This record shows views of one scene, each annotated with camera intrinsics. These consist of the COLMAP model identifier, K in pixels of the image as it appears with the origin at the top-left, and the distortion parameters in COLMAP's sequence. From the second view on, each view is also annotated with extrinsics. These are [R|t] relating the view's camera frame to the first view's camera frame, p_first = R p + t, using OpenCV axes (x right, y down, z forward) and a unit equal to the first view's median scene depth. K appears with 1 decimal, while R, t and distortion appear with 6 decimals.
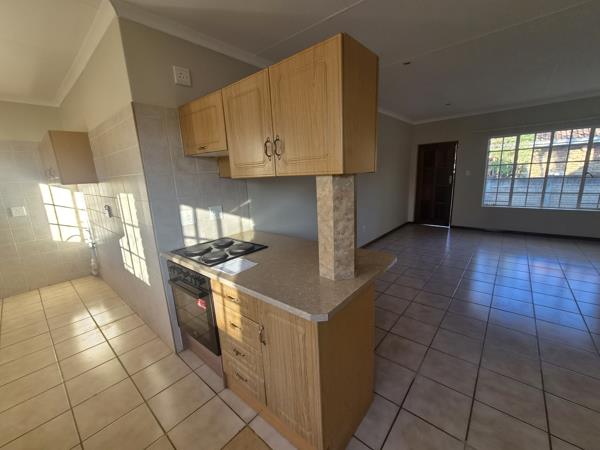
lens RADIAL K [[247.0, 0, 300.8], [0, 247.0, 225.6], [0, 0, 1]] dist [0.000372, 0.000236]
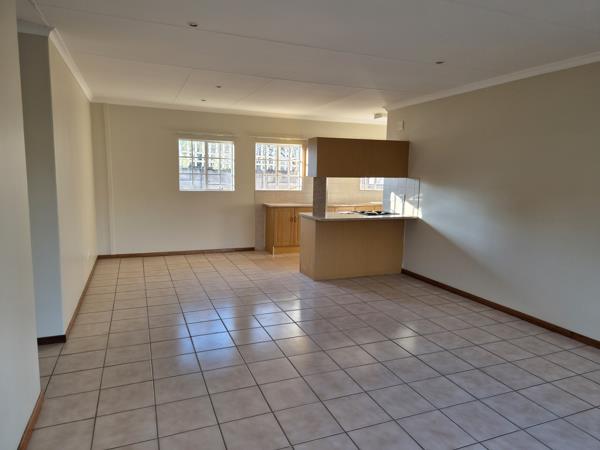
lens RADIAL K [[402.0, 0, 300.4], [0, 402.0, 224.1], [0, 0, 1]] dist [0.037445, -0.007071]
pose [[-0.462830, 0.148071, -0.873993, 2.983608], [-0.186970, 0.947463, 0.259530, -0.581009], [0.866505, 0.283528, -0.410829, 1.967856]]
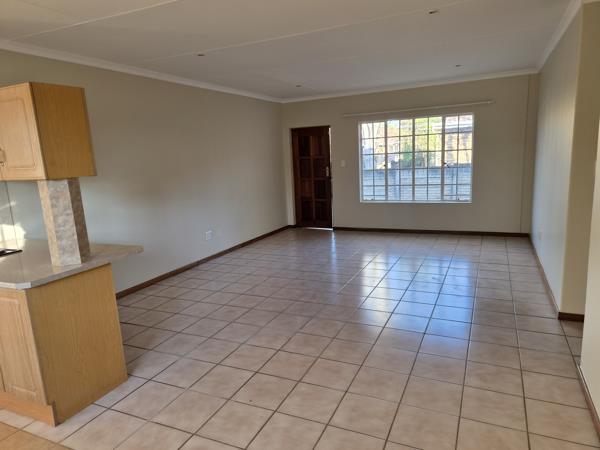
lens RADIAL K [[402.0, 0, 301.0], [0, 402.0, 226.8], [0, 0, 1]] dist [0.037445, -0.007071]
pose [[0.966172, -0.050816, 0.252844, 0.551999], [0.061122, 0.997582, -0.033069, 0.120358], [-0.250552, 0.047404, 0.966942, -0.866555]]
